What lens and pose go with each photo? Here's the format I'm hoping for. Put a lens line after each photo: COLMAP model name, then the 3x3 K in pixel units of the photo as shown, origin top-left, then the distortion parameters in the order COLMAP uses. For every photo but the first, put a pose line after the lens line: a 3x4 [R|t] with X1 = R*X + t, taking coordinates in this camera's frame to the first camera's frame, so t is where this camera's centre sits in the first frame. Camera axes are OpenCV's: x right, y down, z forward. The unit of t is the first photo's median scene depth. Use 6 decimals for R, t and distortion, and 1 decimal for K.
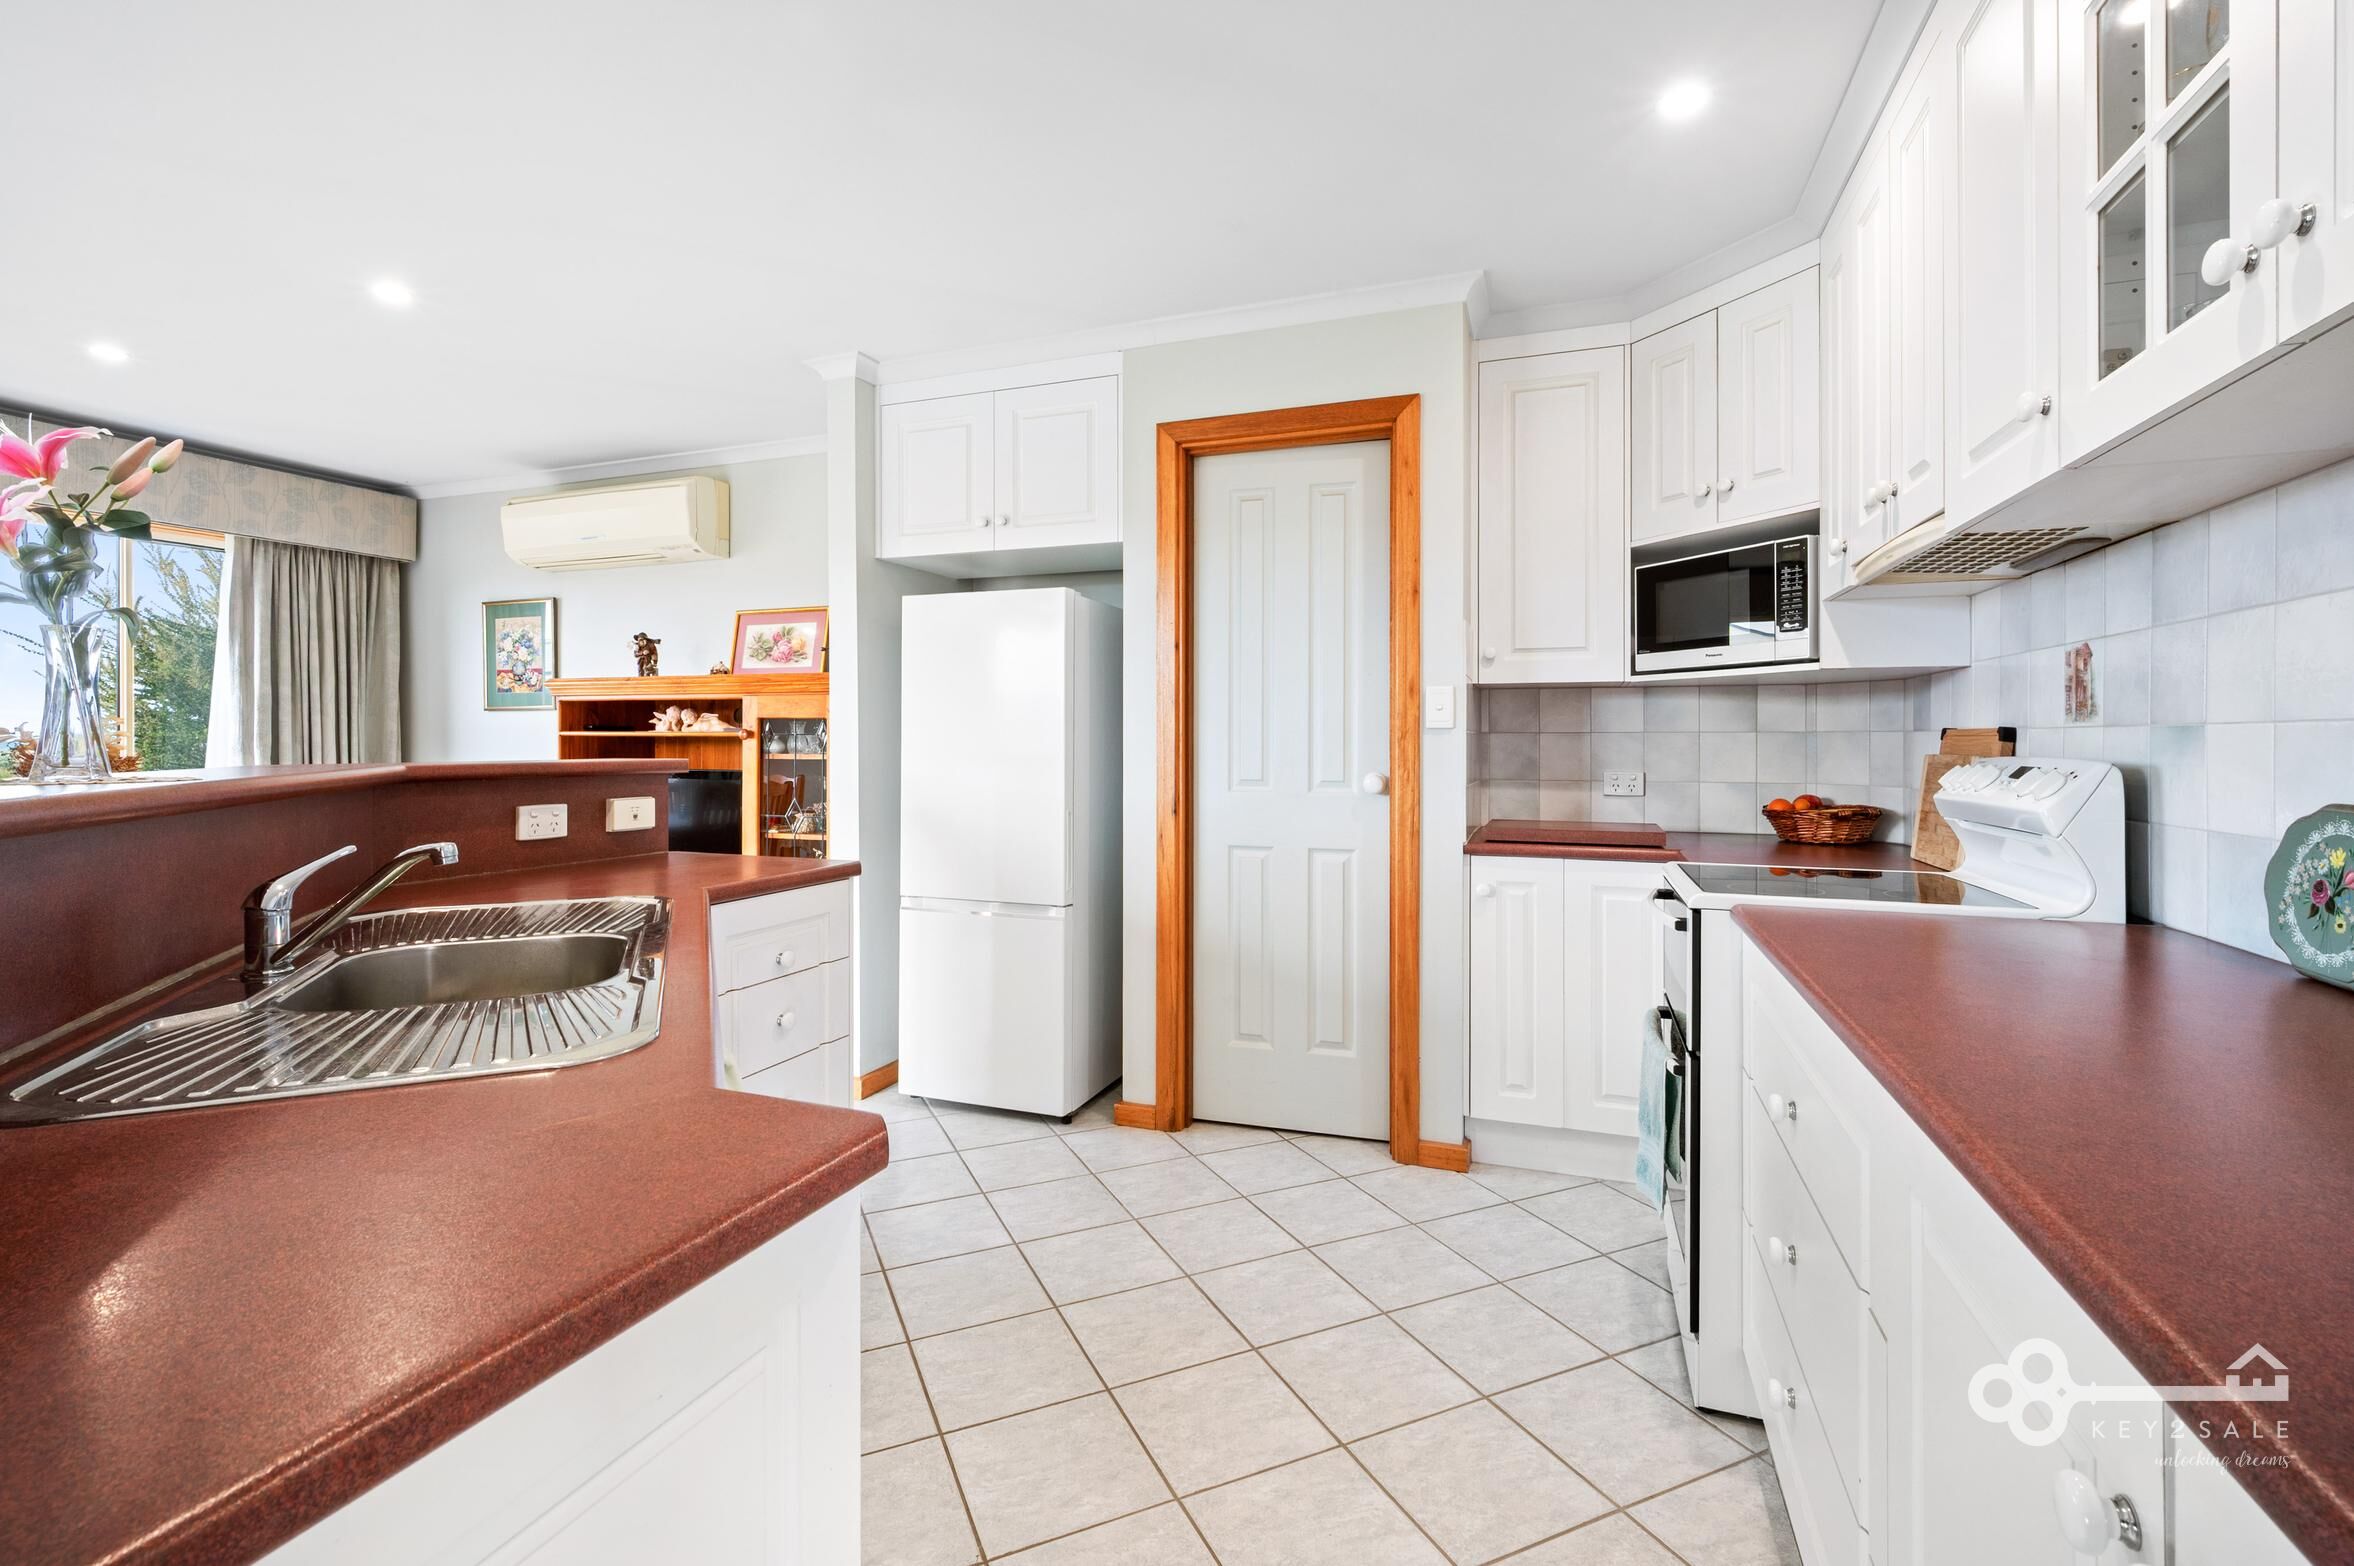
lens RADIAL K [[1043.6, 0, 1173.7], [0, 1043.6, 739.3], [0, 0, 1]] dist [0.000011, 0.000005]
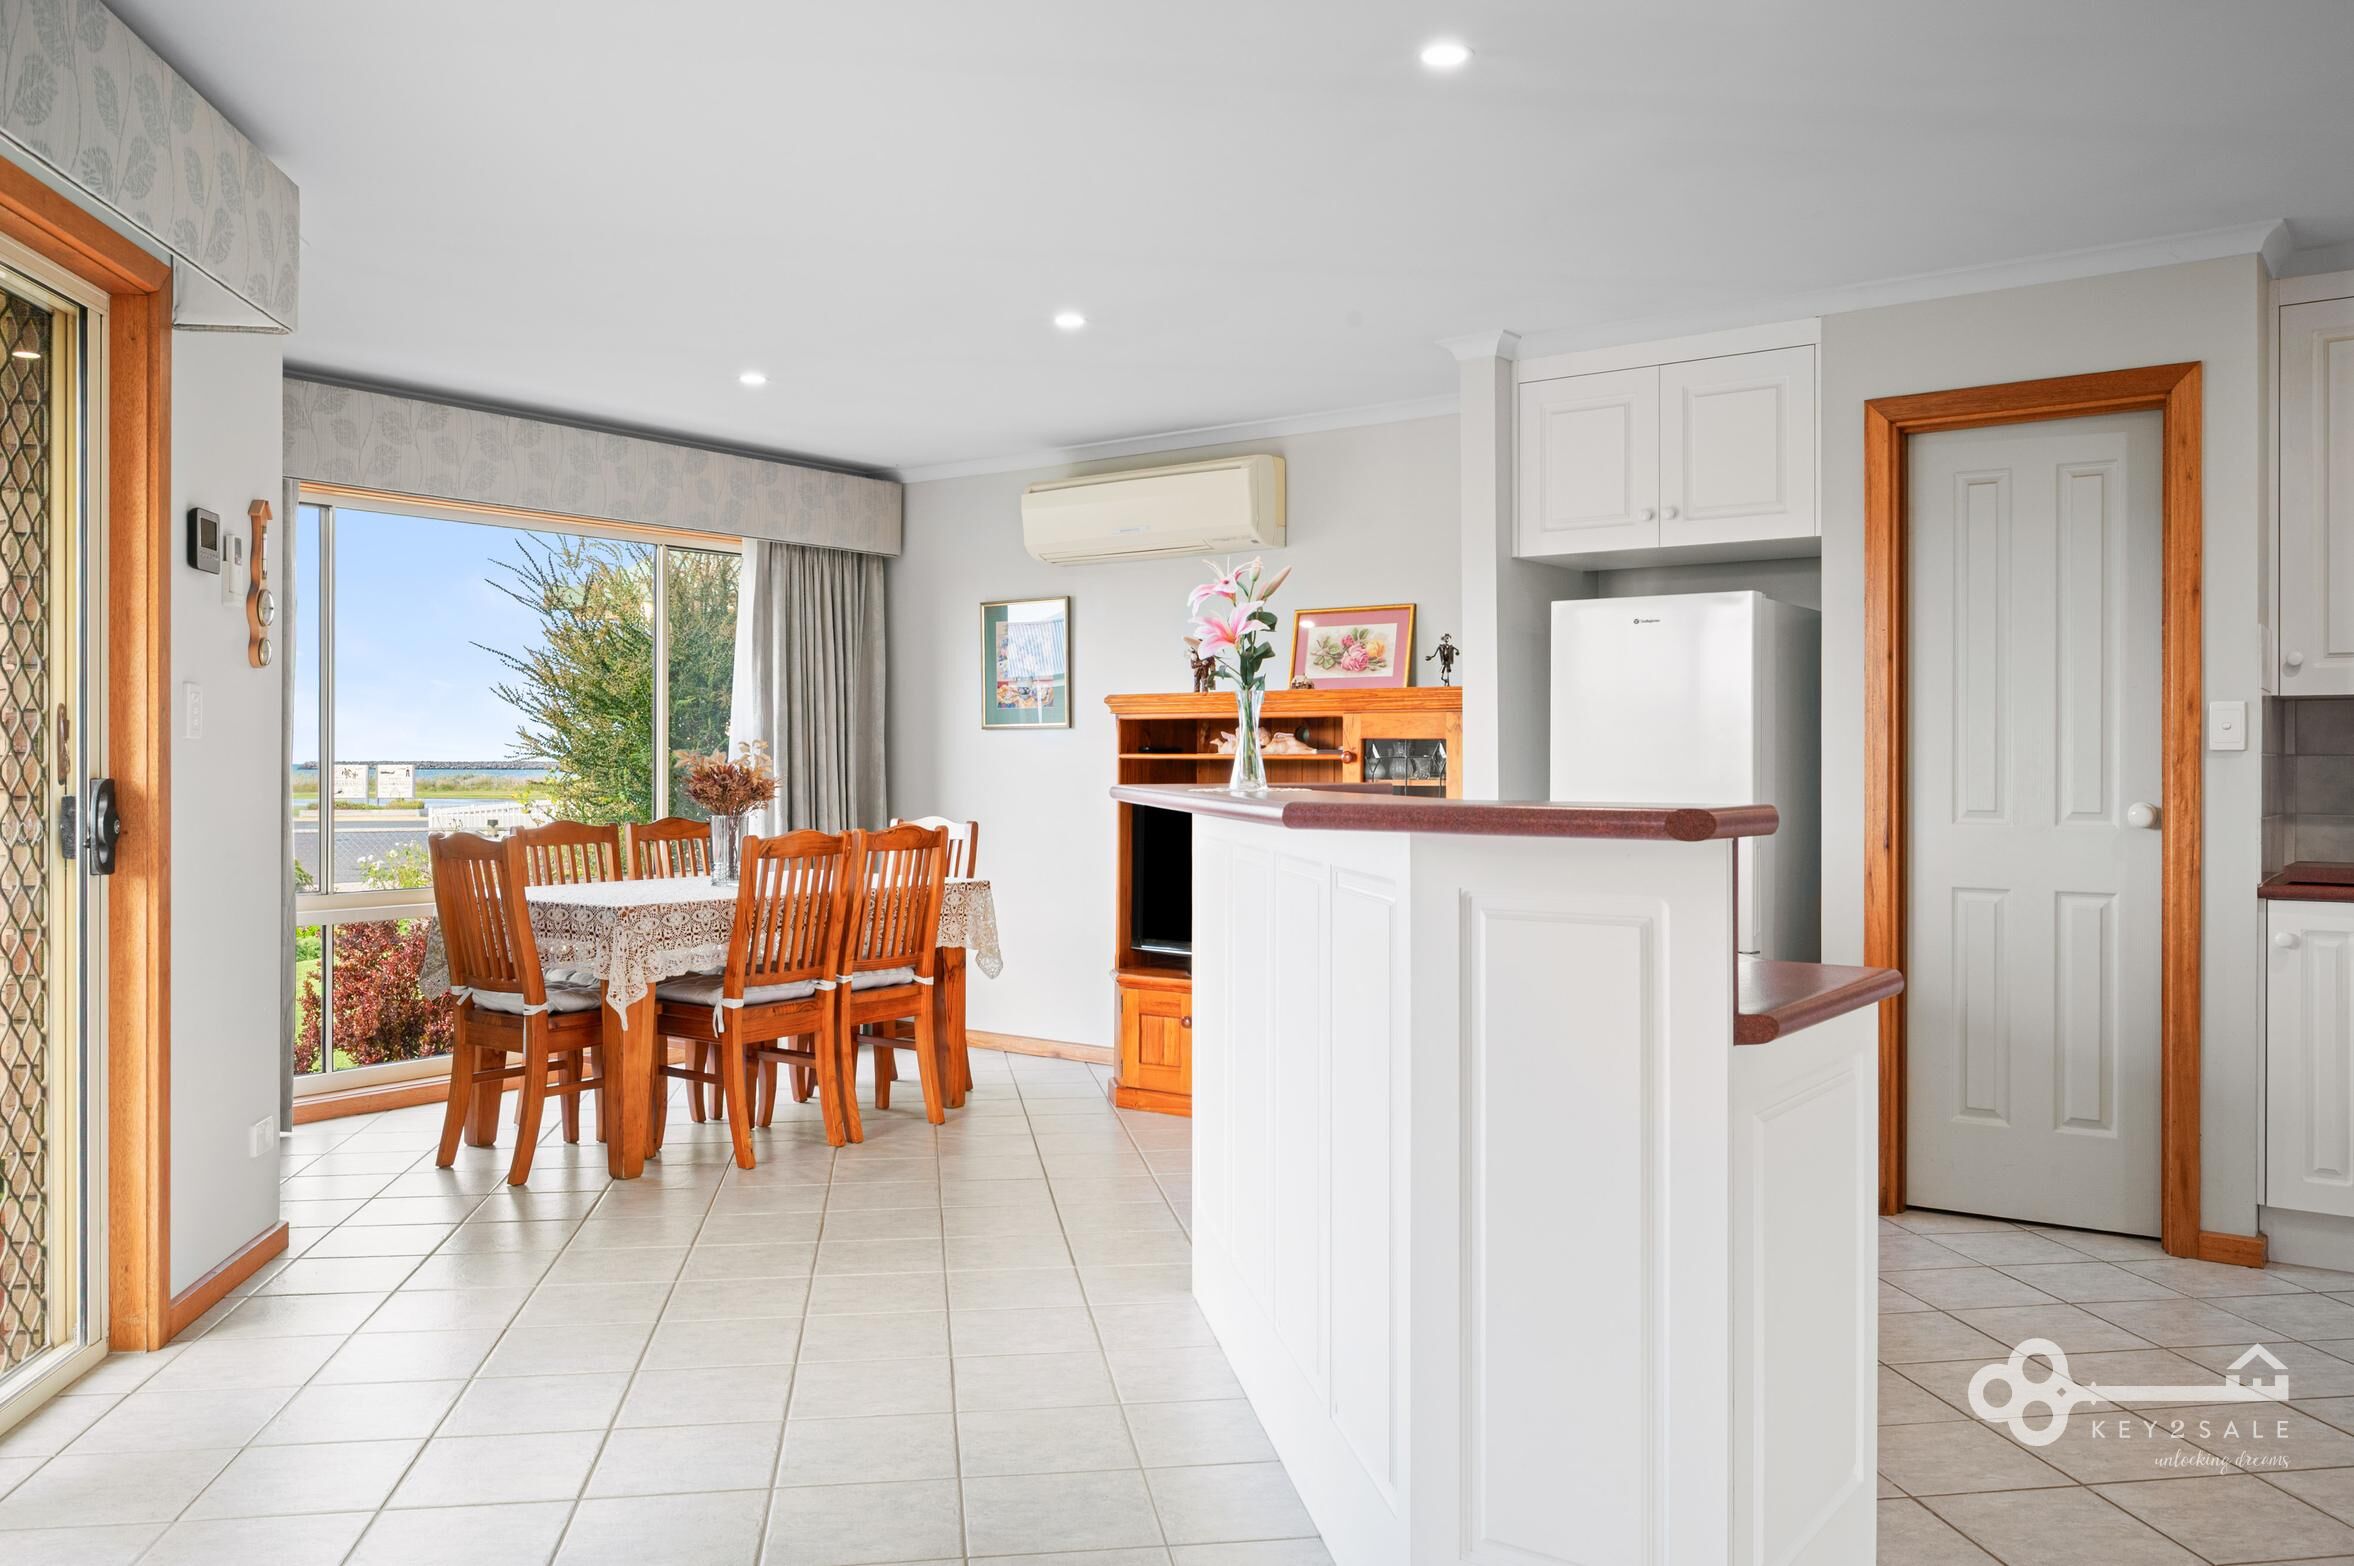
lens RADIAL K [[1812.7, 0, 1196.1], [0, 1812.7, 762.5], [0, 0, 1]] dist [-0.002425, -0.003073]
pose [[0.964770, 0.000116, -0.263095, -0.156048], [0.000053, 1.000000, 0.000635, -0.001591], [0.263095, -0.000627, 0.964770, -0.600715]]
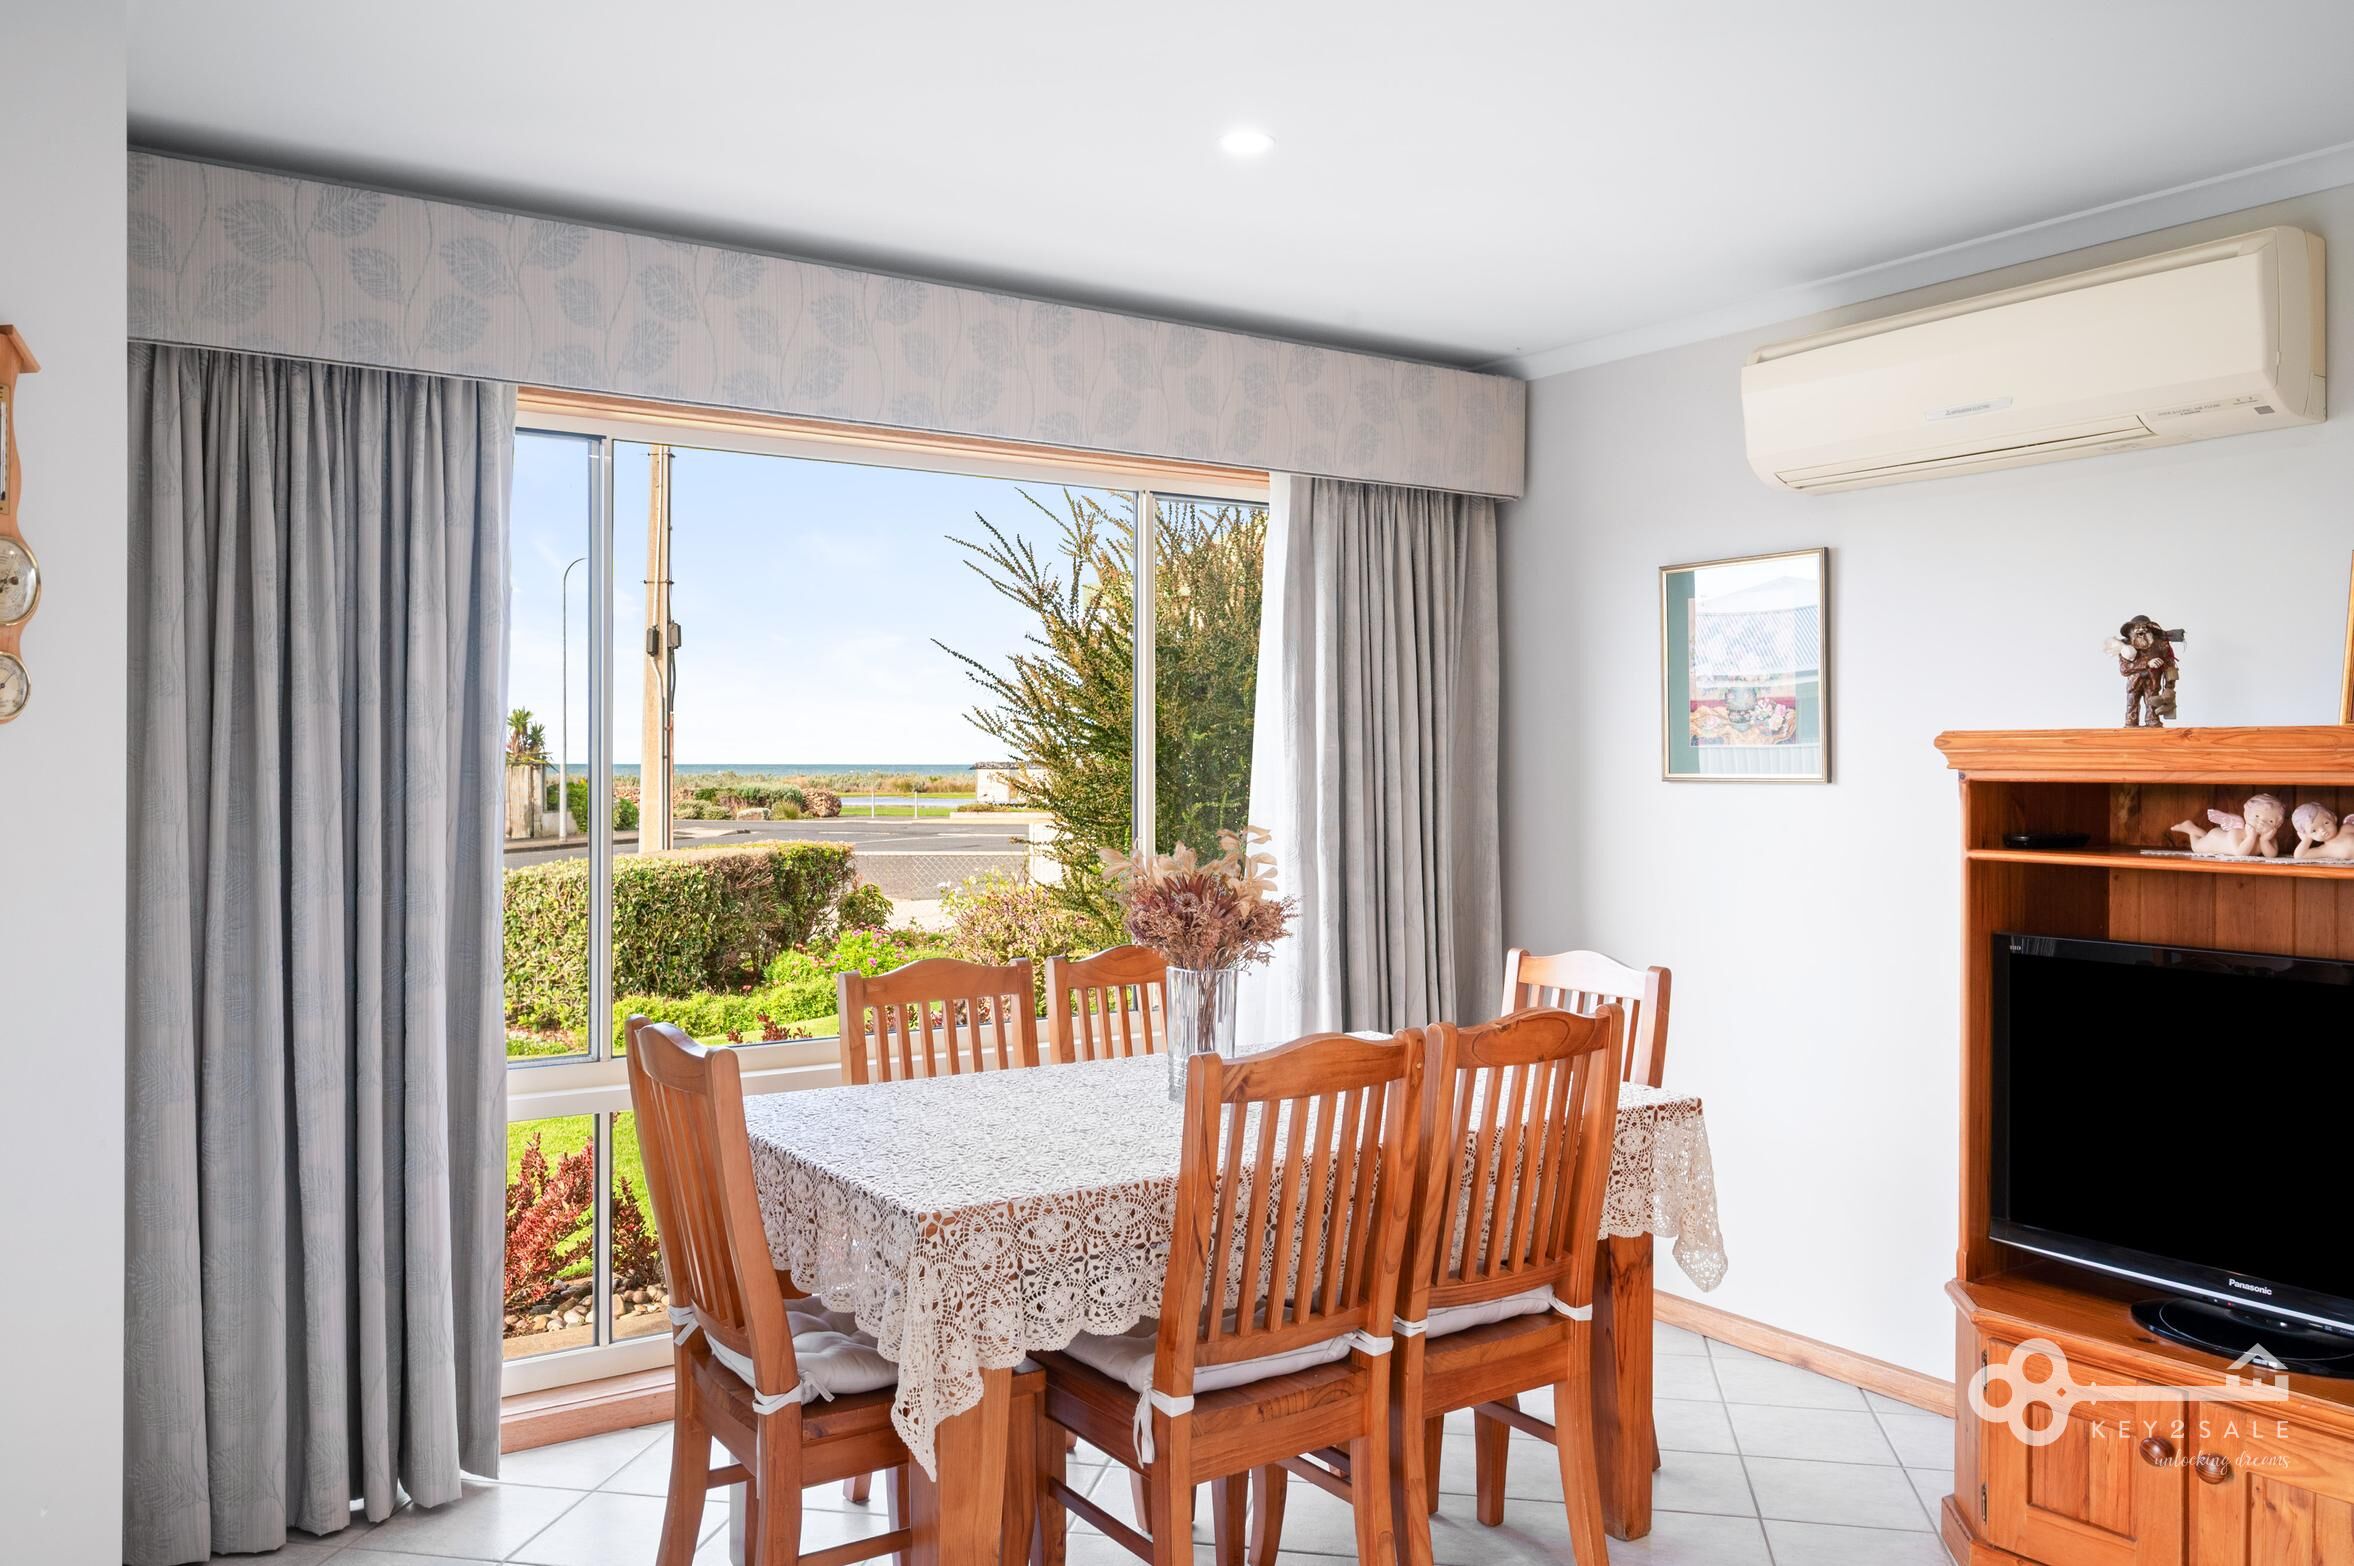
lens RADIAL K [[1796.6, 0, 1180.4], [0, 1796.6, 748.2], [0, 0, 1]] dist [-0.008520, -0.001952]
pose [[0.816894, -0.002986, -0.576781, -0.545649], [-0.000808, 0.999980, -0.006321, -0.058496], [0.576788, 0.005630, 0.816875, 0.246181]]
